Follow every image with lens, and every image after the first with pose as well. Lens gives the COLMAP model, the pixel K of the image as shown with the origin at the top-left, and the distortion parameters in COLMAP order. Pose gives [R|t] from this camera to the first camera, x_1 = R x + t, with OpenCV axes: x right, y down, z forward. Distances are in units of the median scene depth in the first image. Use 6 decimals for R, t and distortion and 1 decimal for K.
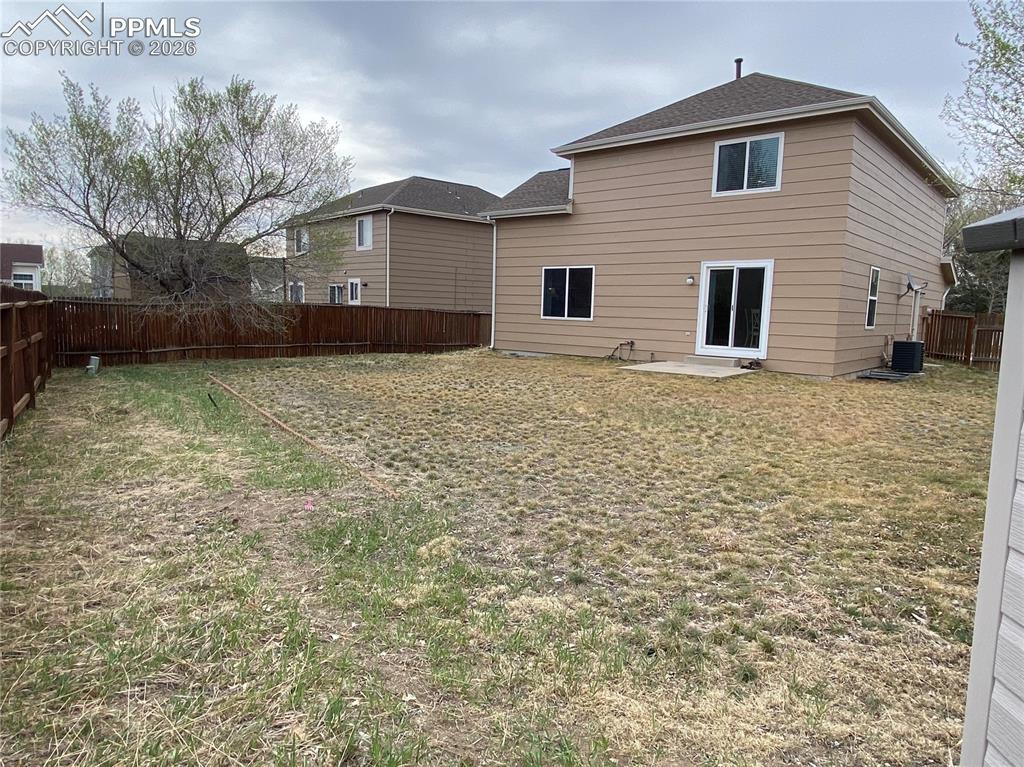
lens RADIAL K [[657.7, 0, 512.0], [0, 657.7, 383.5], [0, 0, 1]] dist [0.000611, 0.000119]
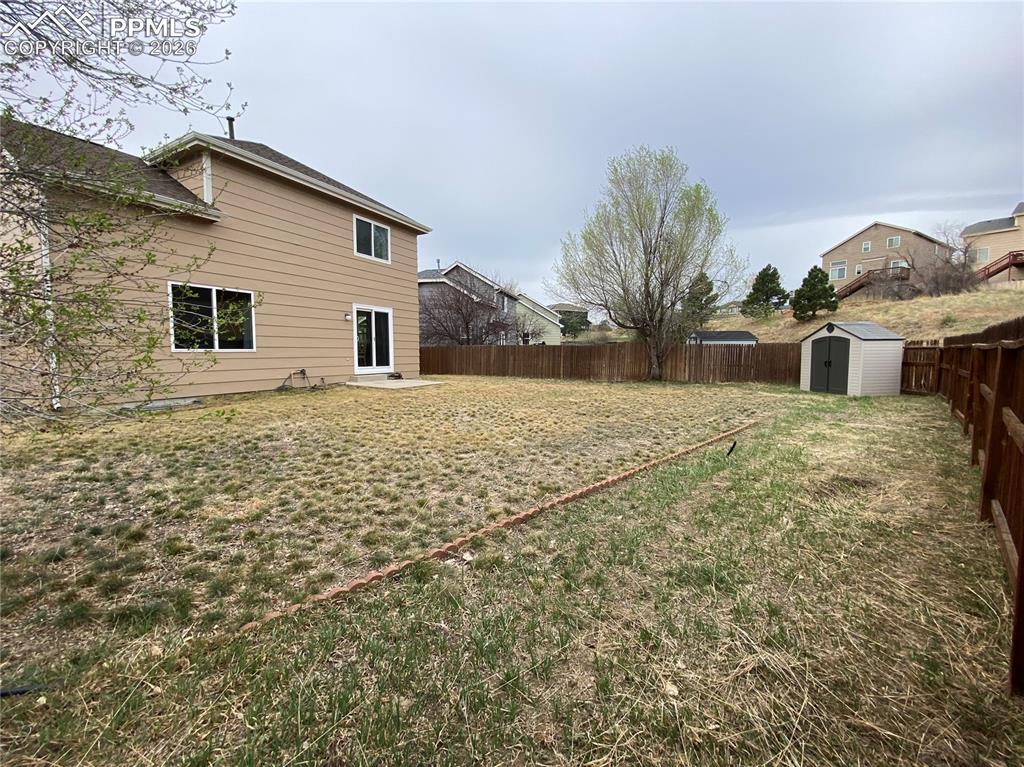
lens RADIAL K [[414.7, 0, 512.0], [0, 414.7, 383.5], [0, 0, 1]] dist [0.045623, -0.032469]
pose [[-0.225785, -0.092877, 0.969740, -0.607936], [0.115263, 0.985906, 0.121262, -0.094720], [-0.967334, 0.139154, -0.211898, 0.908866]]
